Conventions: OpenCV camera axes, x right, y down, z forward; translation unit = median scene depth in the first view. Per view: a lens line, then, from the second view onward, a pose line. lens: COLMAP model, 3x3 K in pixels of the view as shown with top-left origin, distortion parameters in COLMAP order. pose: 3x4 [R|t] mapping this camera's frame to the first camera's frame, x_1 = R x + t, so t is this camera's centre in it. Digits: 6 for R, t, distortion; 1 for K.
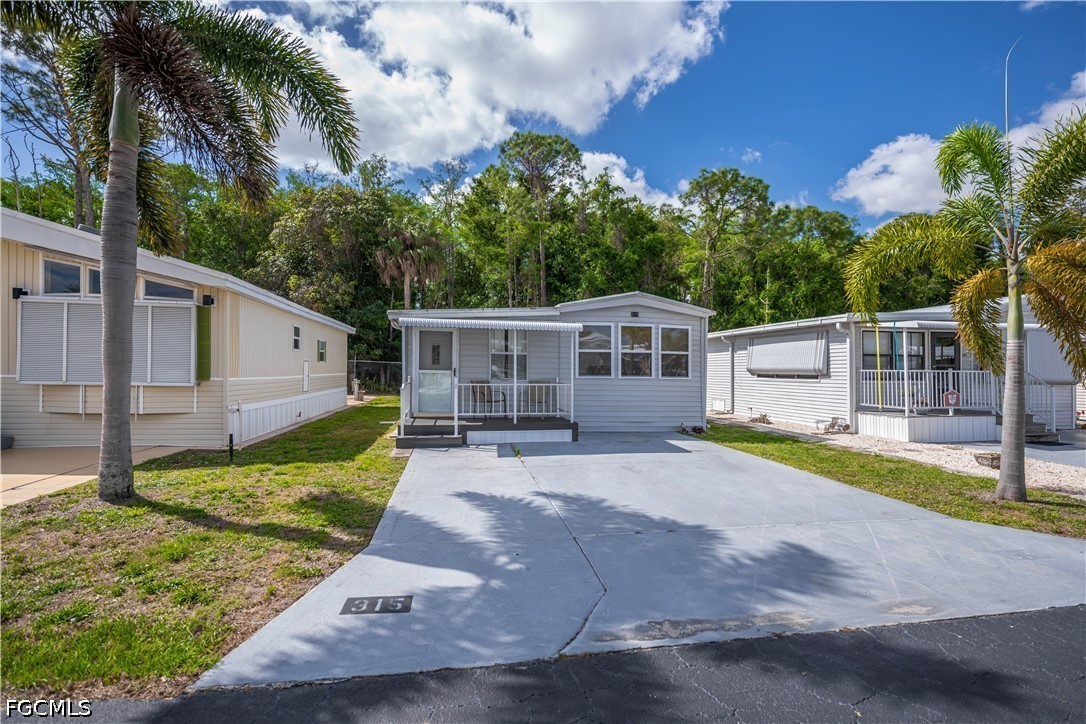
lens RADIAL K [[525.9, 0, 543.0], [0, 525.9, 362.0], [0, 0, 1]] dist [-0.000448, 0.000034]
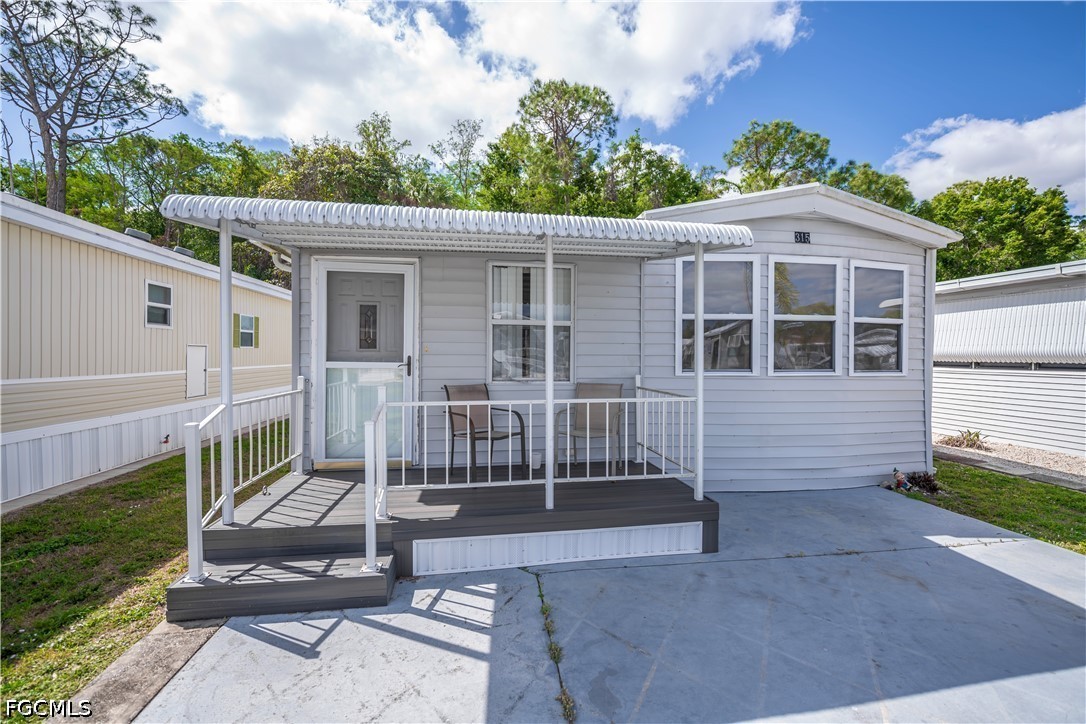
lens RADIAL K [[448.3, 0, 543.0], [0, 448.3, 362.0], [0, 0, 1]] dist [0.000510, 0.000044]
pose [[0.999275, -0.004494, -0.037793, -0.037411], [0.005787, 0.999399, 0.034187, 0.003851], [0.037617, -0.034381, 0.998701, 0.566983]]
